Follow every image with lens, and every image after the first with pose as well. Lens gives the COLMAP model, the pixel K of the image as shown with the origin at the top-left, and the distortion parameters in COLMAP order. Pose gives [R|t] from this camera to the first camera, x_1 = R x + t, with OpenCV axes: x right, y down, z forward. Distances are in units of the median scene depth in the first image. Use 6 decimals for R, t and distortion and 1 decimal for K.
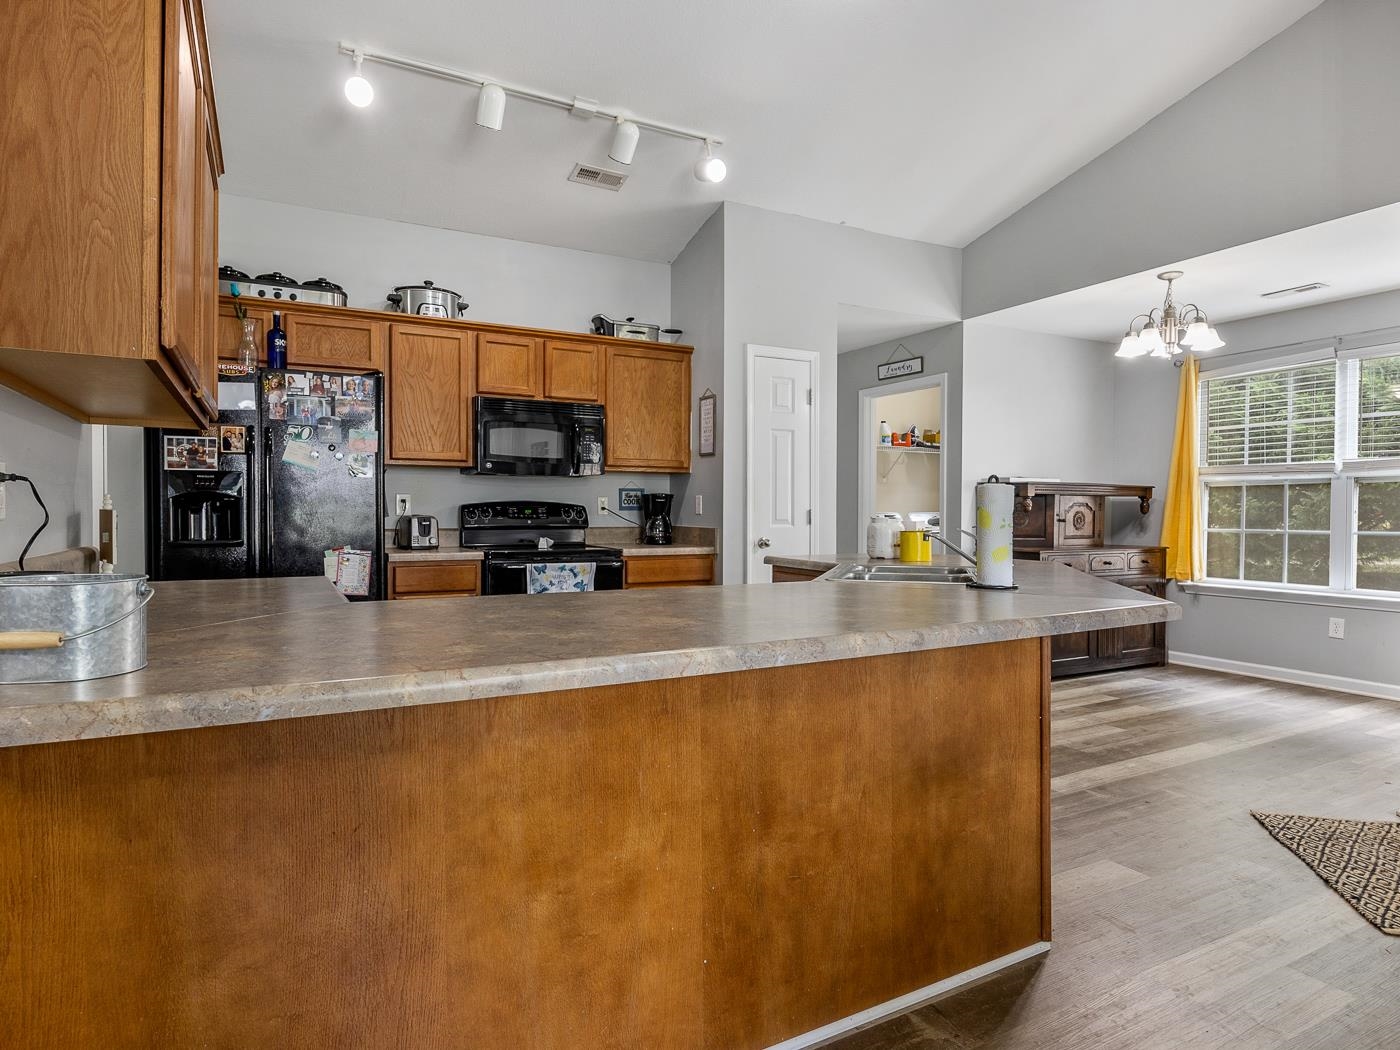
lens RADIAL K [[793.0, 0, 700.0], [0, 793.0, 525.0], [0, 0, 1]] dist [-0.008605, -0.000168]
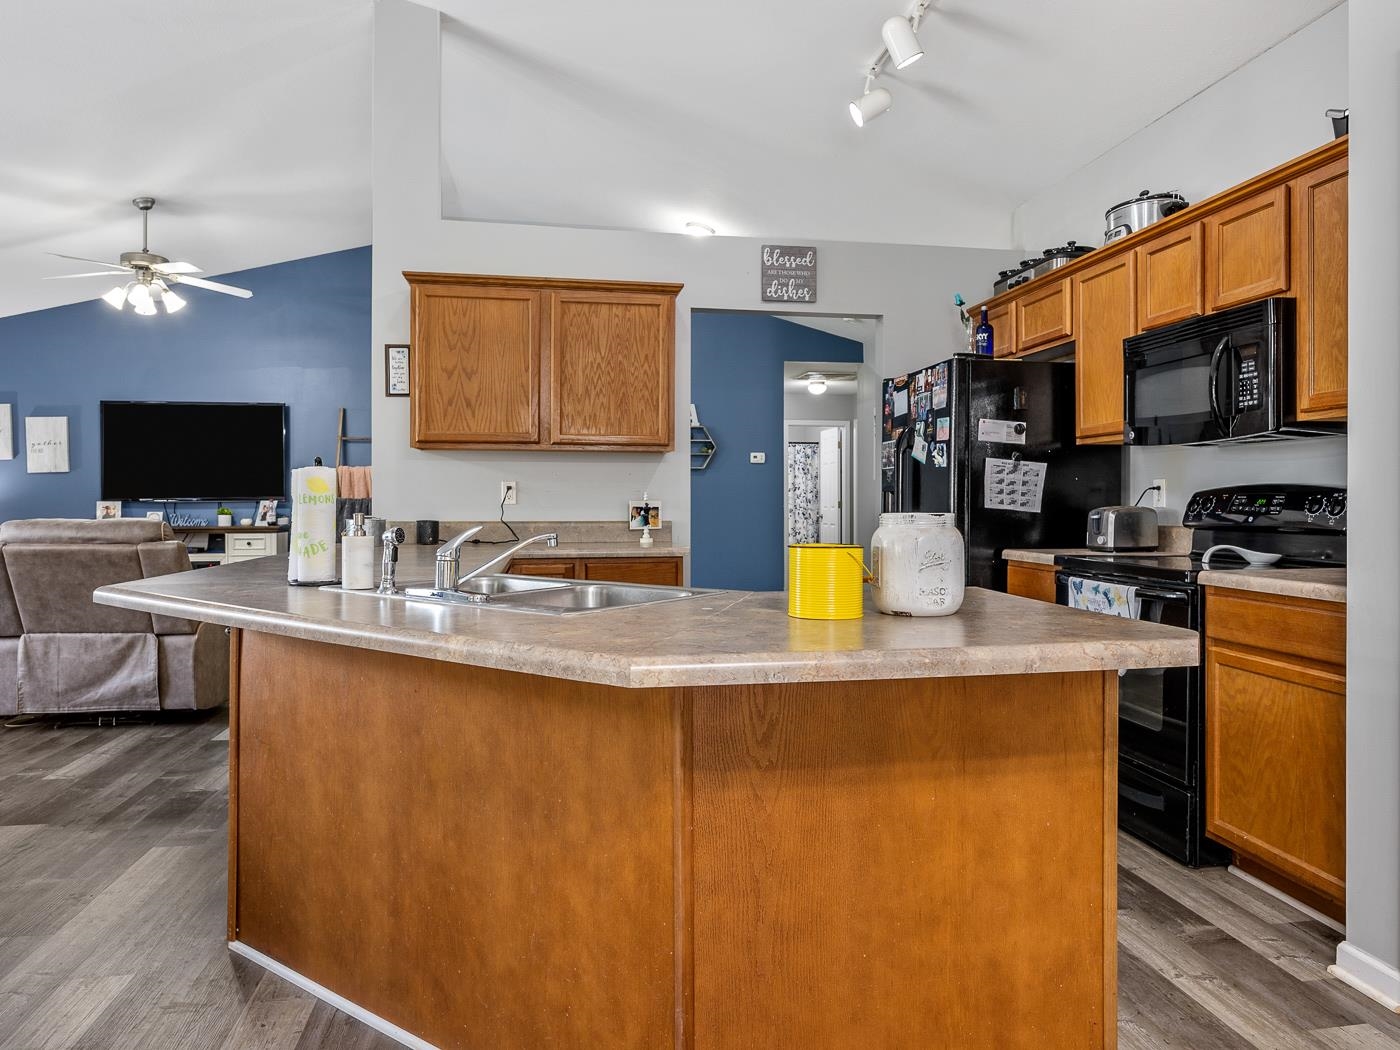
lens RADIAL K [[944.3, 0, 700.0], [0, 944.3, 525.0], [0, 0, 1]] dist [0.000261, 0.000803]
pose [[-0.331830, 0.019032, -0.943147, 0.783974], [-0.019465, 0.999445, 0.027016, -0.014667], [0.943139, 0.027323, -0.331275, 1.124256]]
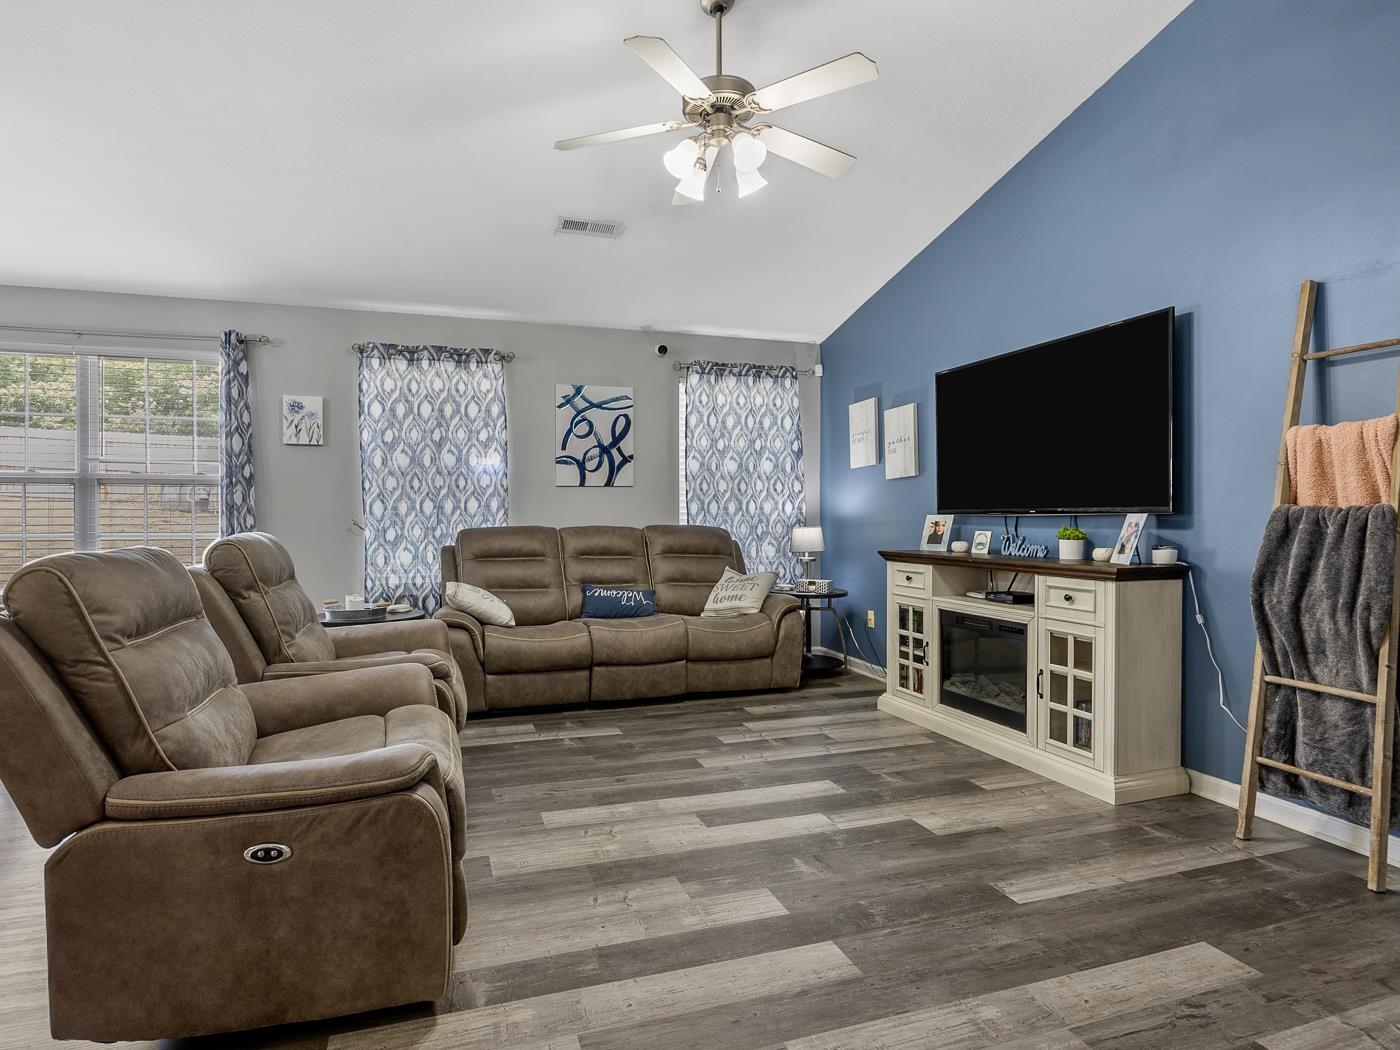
lens RADIAL K [[737.1, 0, 652.0], [0, 737.1, 522.6], [0, 0, 1]] dist [-0.016413, 0.000105]
pose [[-0.981945, -0.005508, 0.189085, -0.612860], [0.000091, 0.999562, 0.029593, -0.006587], [-0.189165, 0.029076, -0.981515, 0.352540]]
